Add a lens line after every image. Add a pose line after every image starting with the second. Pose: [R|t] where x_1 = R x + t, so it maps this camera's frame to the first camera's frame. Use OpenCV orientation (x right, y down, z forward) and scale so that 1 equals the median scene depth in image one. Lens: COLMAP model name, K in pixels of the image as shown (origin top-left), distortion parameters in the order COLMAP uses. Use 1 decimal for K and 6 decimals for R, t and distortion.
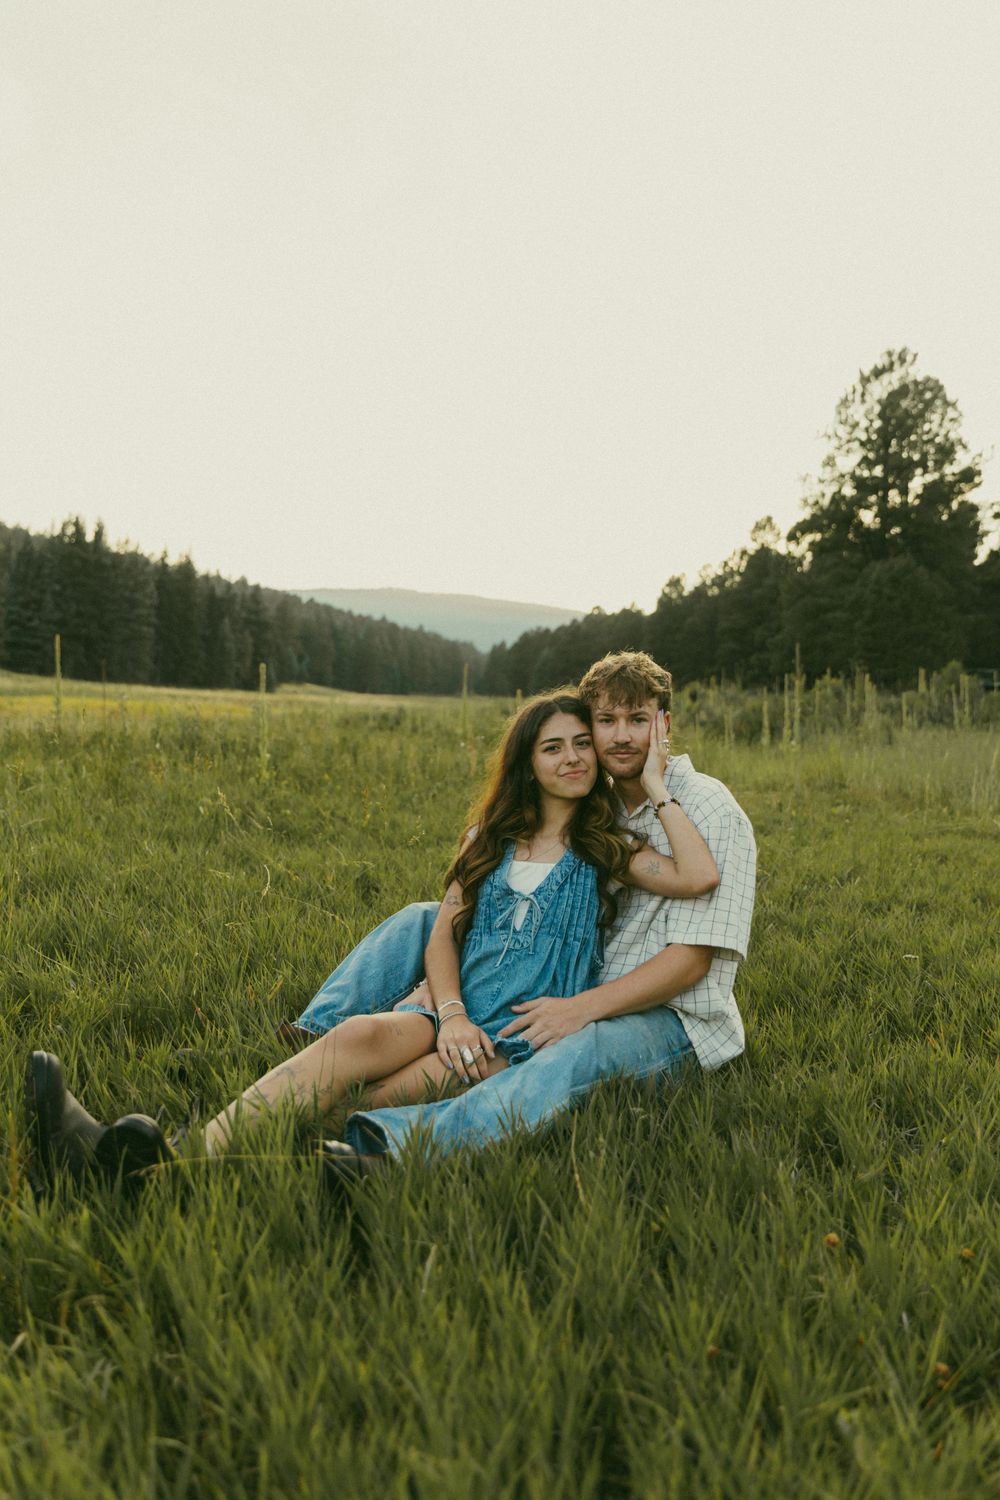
lens RADIAL K [[1235.0, 0, 498.5], [0, 1235.0, 760.1], [0, 0, 1]] dist [0.035314, -0.011557]
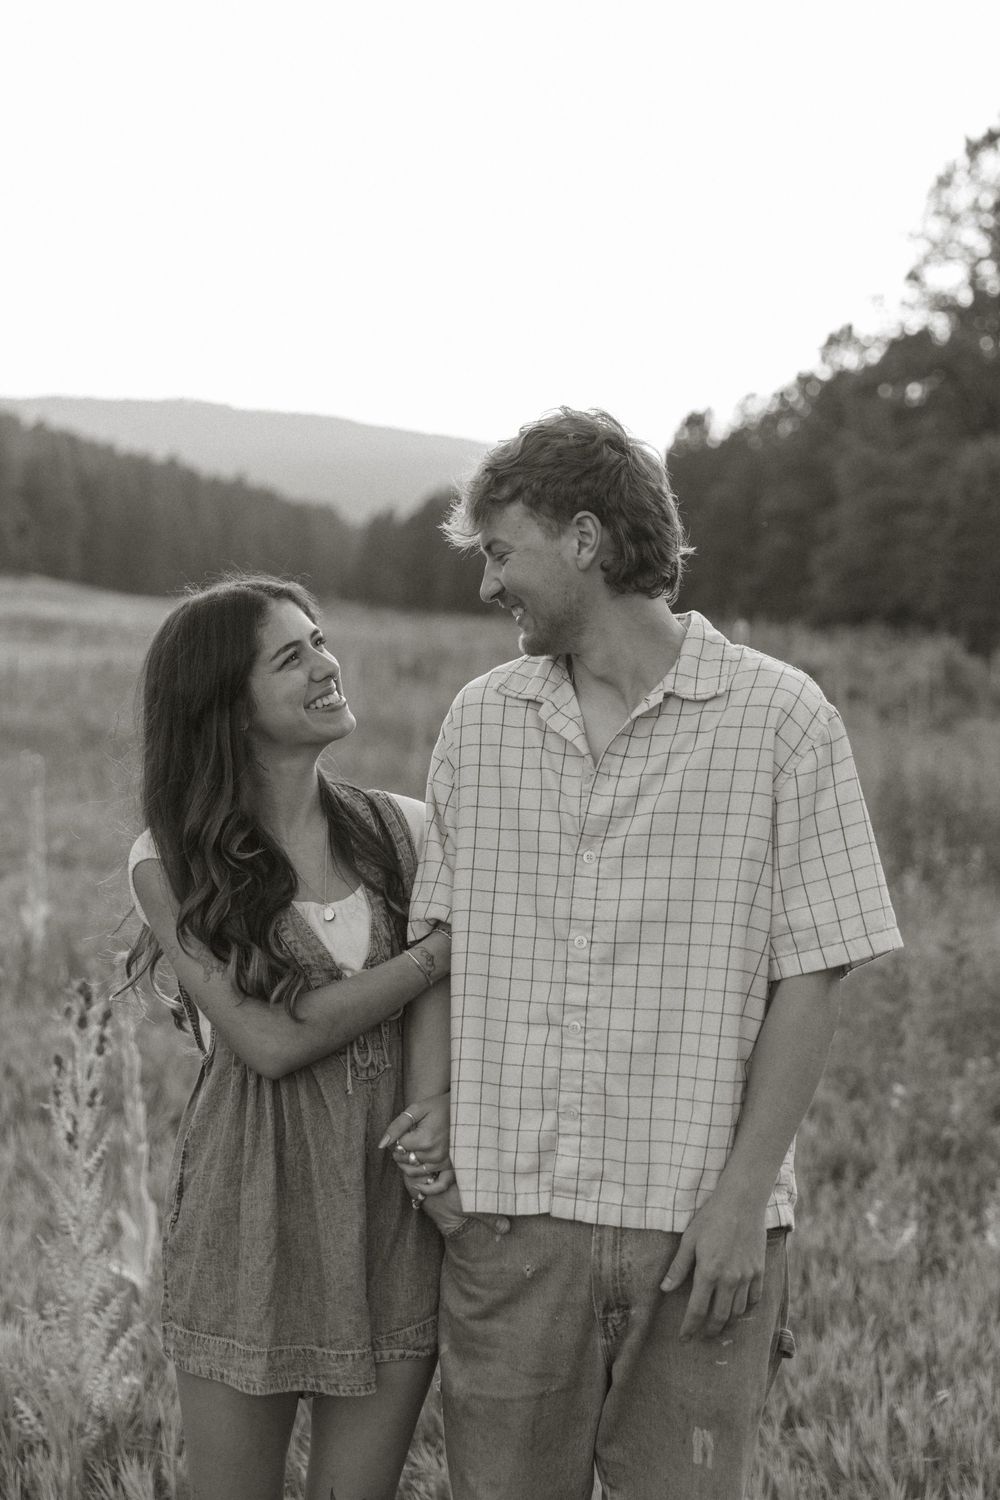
lens RADIAL K [[2390.9, 0, 500.4], [0, 2390.9, 766.2], [0, 0, 1]] dist [0.042056, 0.000000]
pose [[0.998456, 0.018280, 0.052459, -0.002605], [-0.019360, 0.999609, 0.020151, -0.003860], [-0.052070, -0.021135, 0.998420, -0.114751]]
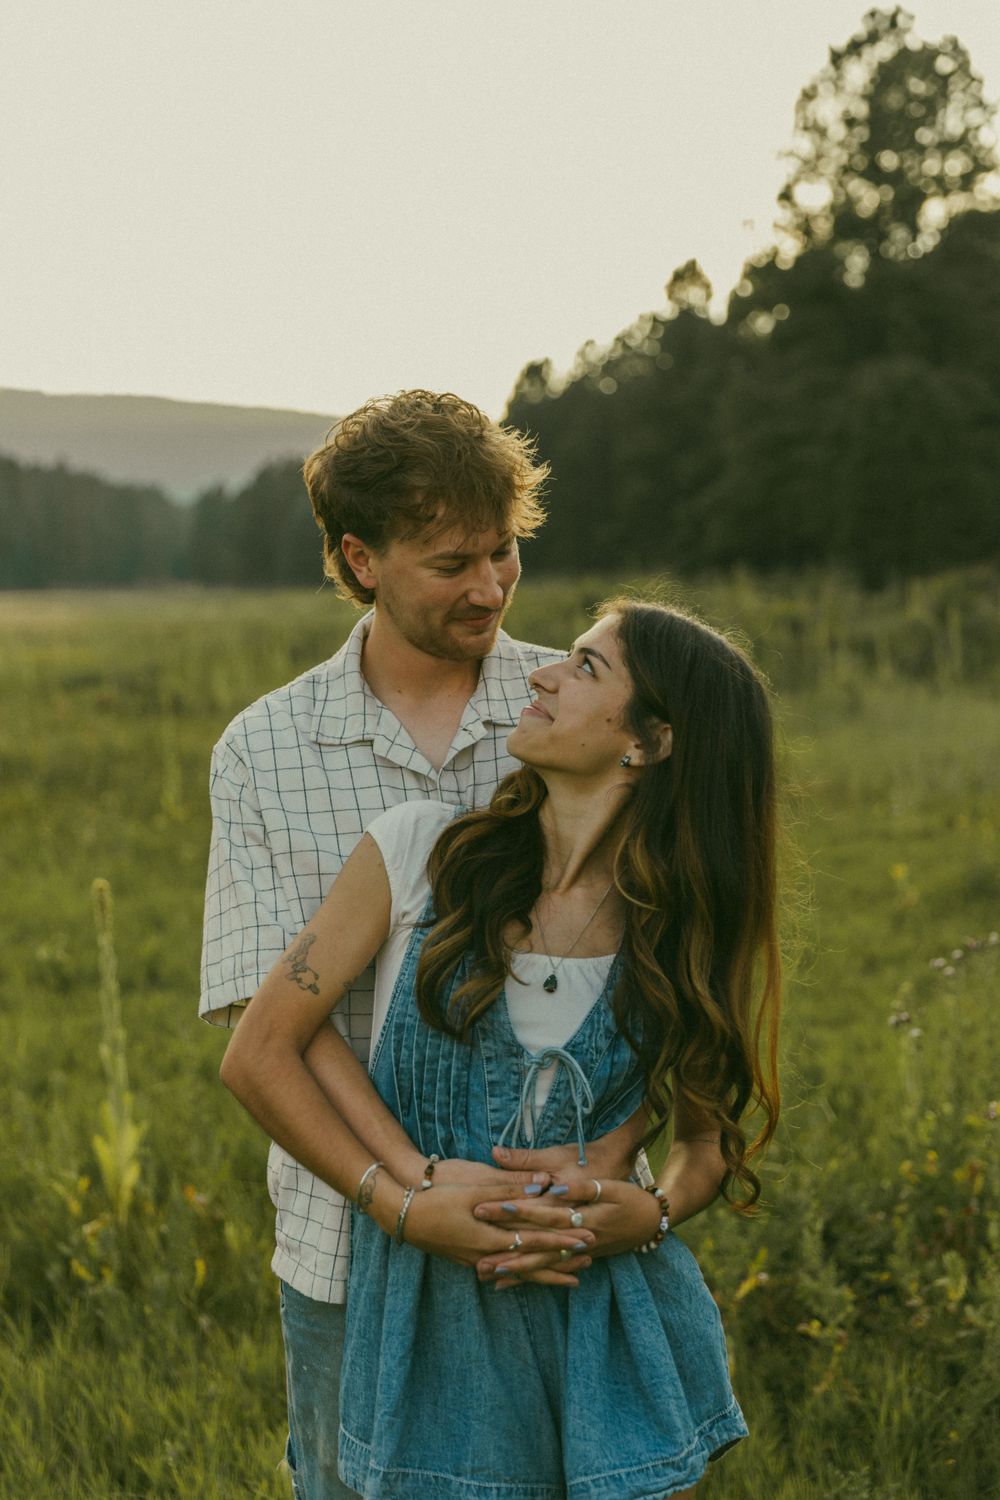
lens RADIAL K [[2395.4, 0, 492.7], [0, 2395.4, 756.4], [0, 0, 1]] dist [-0.008303, 0.000000]
pose [[0.991246, -0.057739, 0.118730, -0.014214], [0.054375, 0.998027, 0.031385, -0.006029], [-0.120308, -0.024655, 0.992430, -0.071043]]
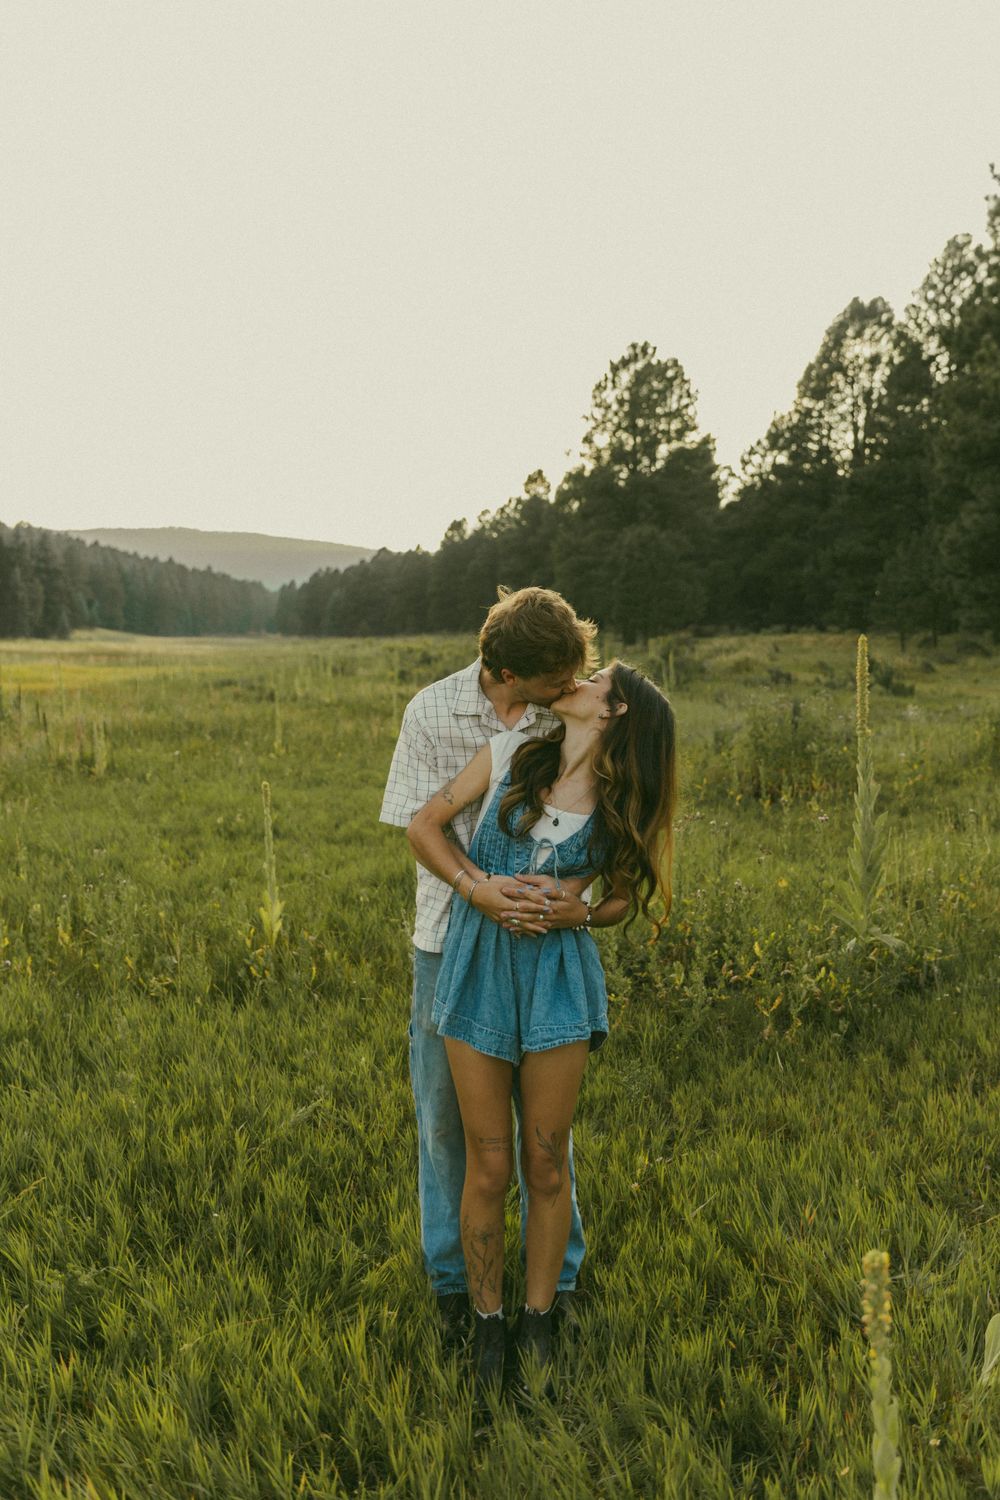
lens RADIAL K [[1235.0, 0, 498.1], [0, 1235.0, 744.9], [0, 0, 1]] dist [0.035314, -0.011557]
pose [[0.984049, -0.046601, 0.171687, -0.015964], [0.038616, 0.998024, 0.049558, -0.006147], [-0.173657, -0.042138, 0.983904, -0.074534]]
